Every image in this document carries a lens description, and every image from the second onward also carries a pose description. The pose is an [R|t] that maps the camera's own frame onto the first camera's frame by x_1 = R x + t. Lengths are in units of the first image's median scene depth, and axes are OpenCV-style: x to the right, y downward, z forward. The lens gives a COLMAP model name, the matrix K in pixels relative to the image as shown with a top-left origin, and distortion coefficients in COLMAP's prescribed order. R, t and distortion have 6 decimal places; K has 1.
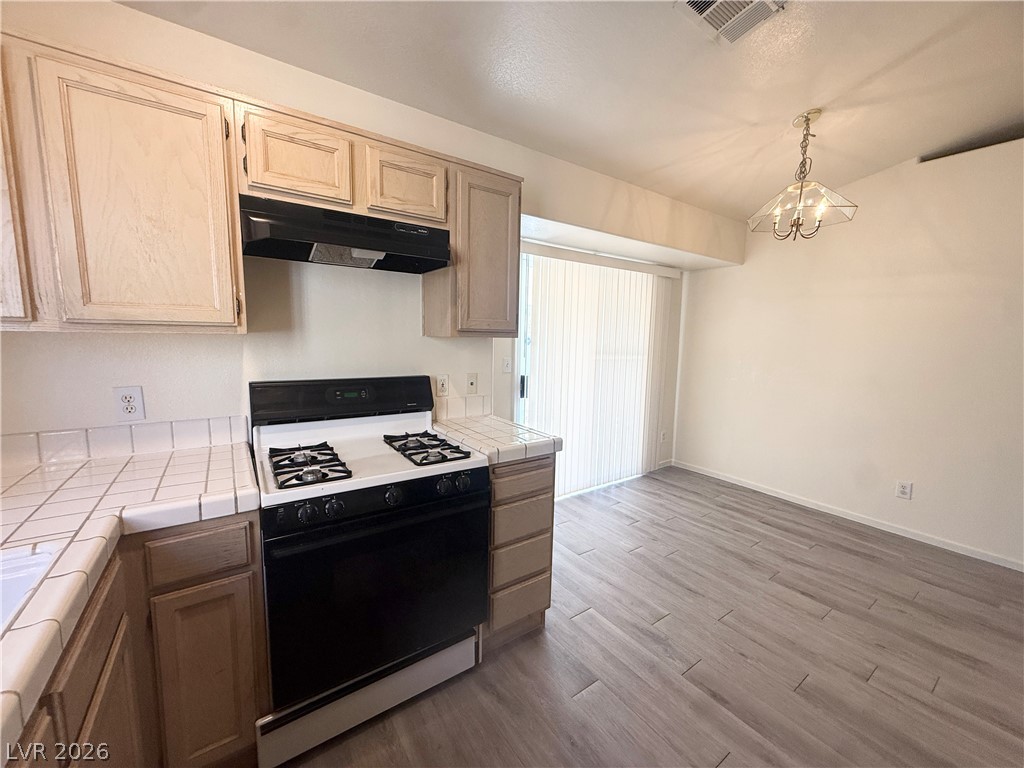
lens RADIAL K [[409.3, 0, 510.3], [0, 409.3, 385.0], [0, 0, 1]] dist [-0.000180, -0.000013]
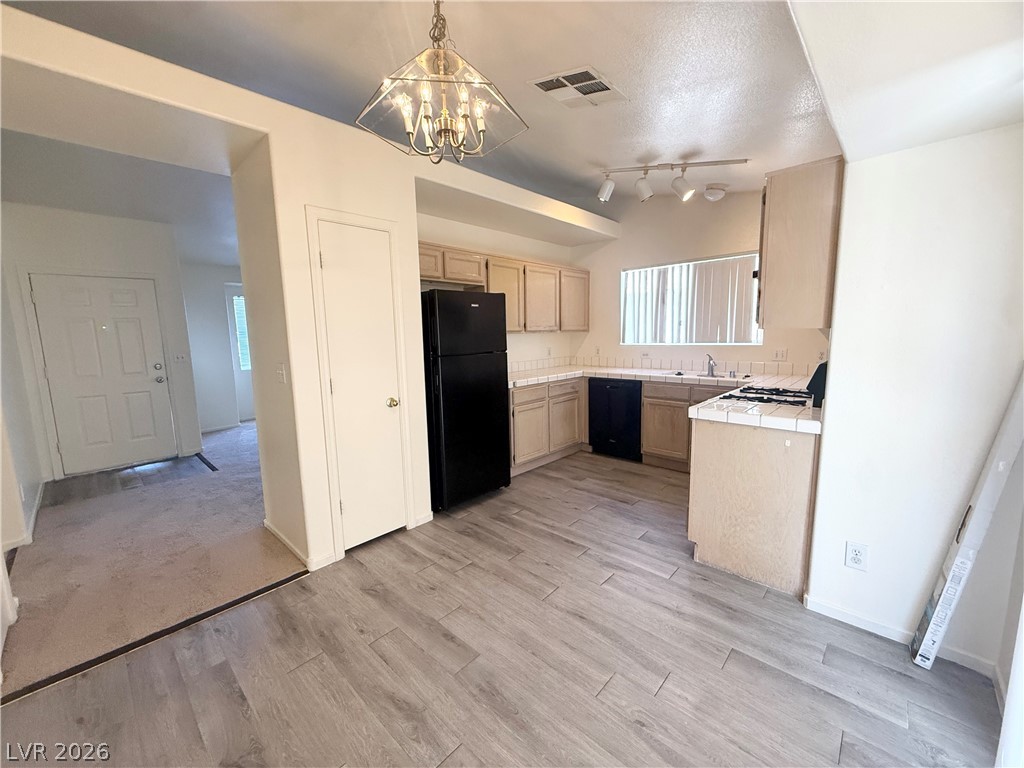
lens RADIAL K [[409.3, 0, 510.3], [0, 409.3, 385.0], [0, 0, 1]] dist [-0.000180, -0.000013]
pose [[-0.979181, 0.030690, -0.200656, 0.827776], [-0.019962, 0.969154, 0.245646, -0.217575], [0.202005, 0.244538, -0.948365, 1.856557]]
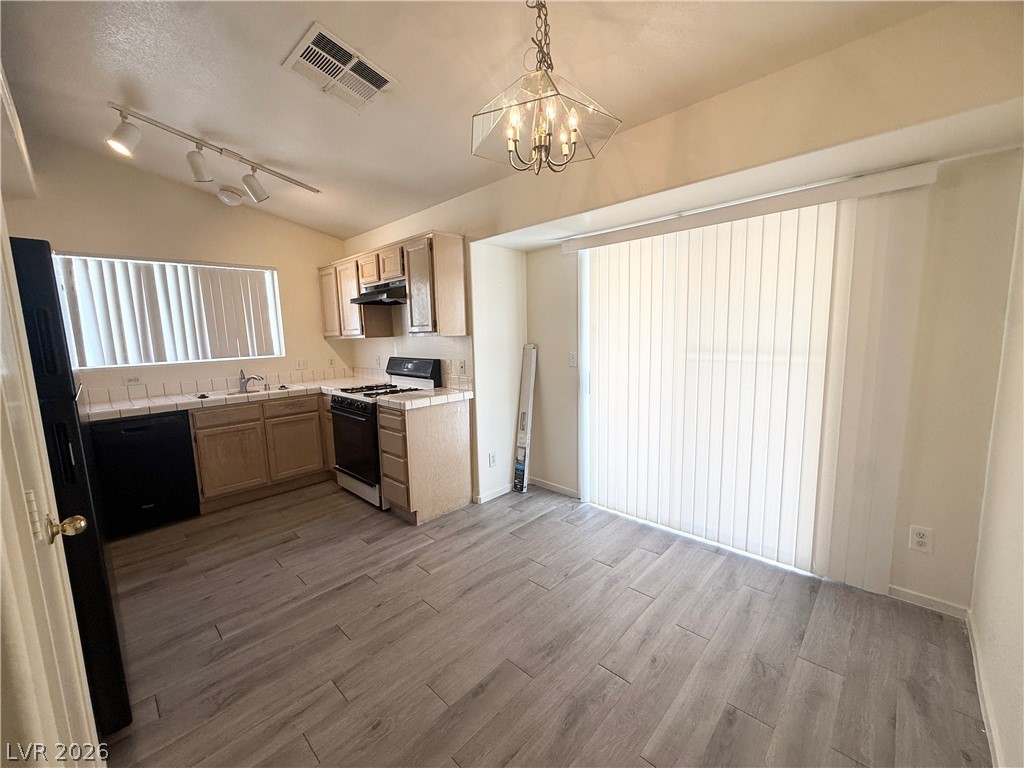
lens RADIAL K [[408.1, 0, 512.0], [0, 408.1, 384.0], [0, 0, 1]] dist [0.000185, 0.000025]
pose [[0.193952, 0.102101, -0.975683, 1.509583], [-0.088168, 0.992359, 0.086319, -0.094083], [0.977041, 0.069282, 0.201471, 0.958811]]
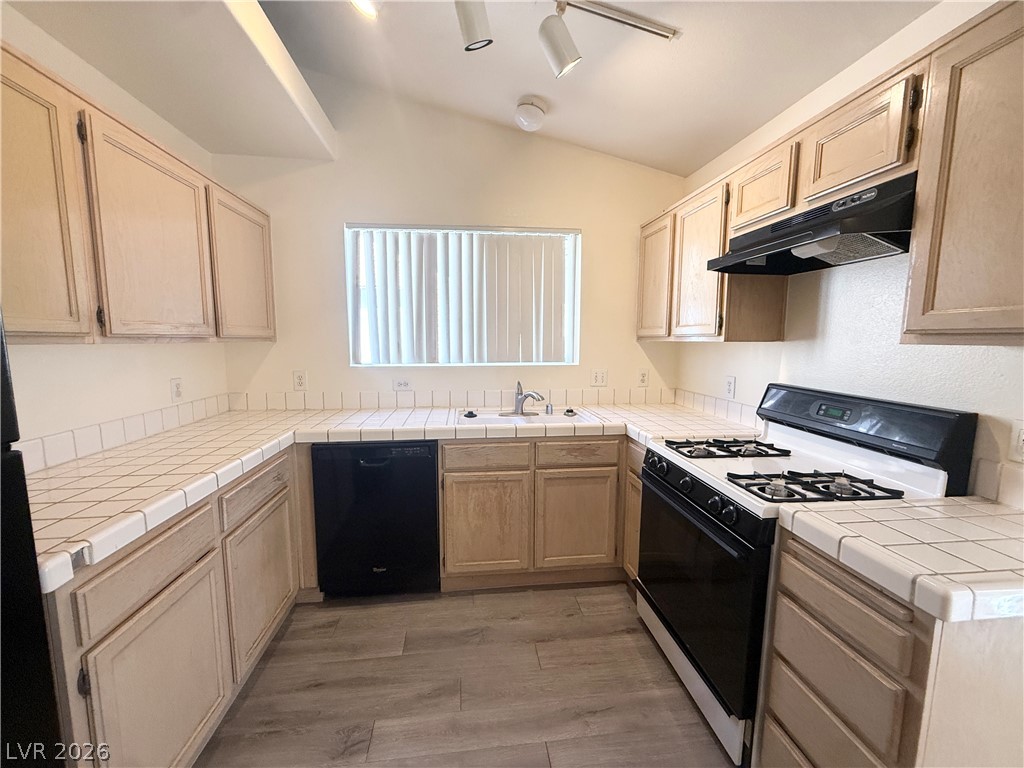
lens RADIAL K [[408.1, 0, 512.0], [0, 408.1, 384.0], [0, 0, 1]] dist [0.000185, 0.000025]
pose [[-0.468439, 0.079559, -0.879907, 0.591967], [-0.120628, 0.980851, 0.152905, -0.072822], [0.875222, 0.177768, -0.449872, 0.681729]]
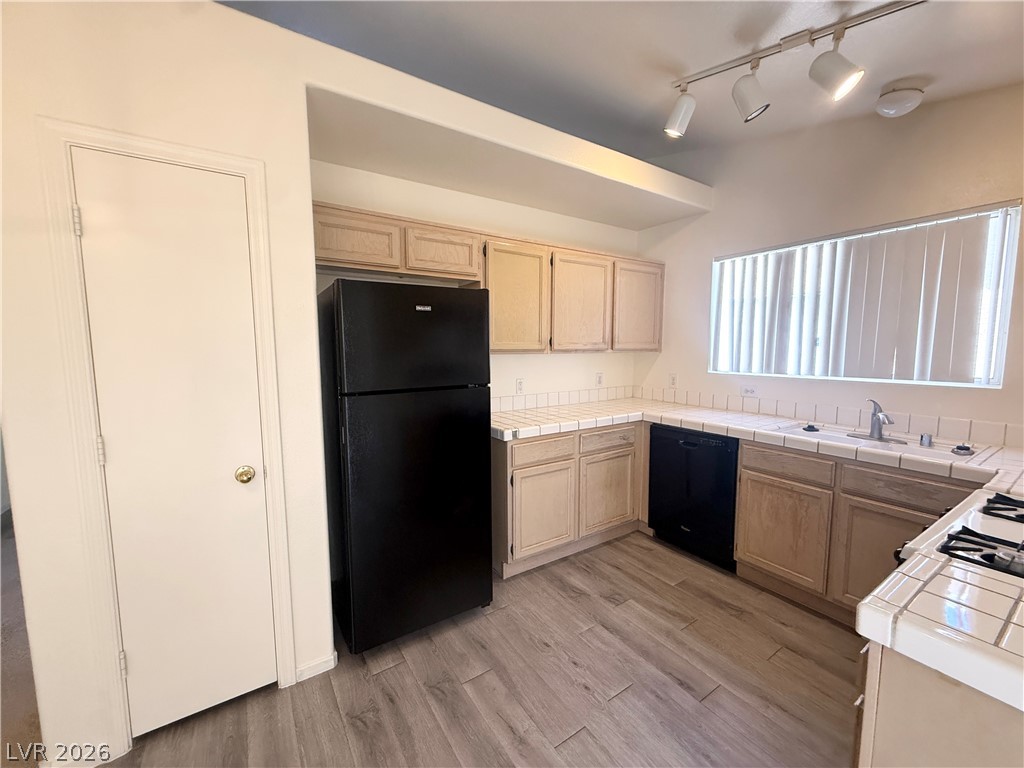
lens RADIAL K [[409.3, 0, 510.3], [0, 409.3, 385.0], [0, 0, 1]] dist [-0.000180, -0.000013]
pose [[-0.999520, -0.016330, 0.026338, 0.428253], [-0.010127, 0.975350, 0.220429, -0.163609], [-0.029288, 0.220057, -0.975047, 1.222848]]
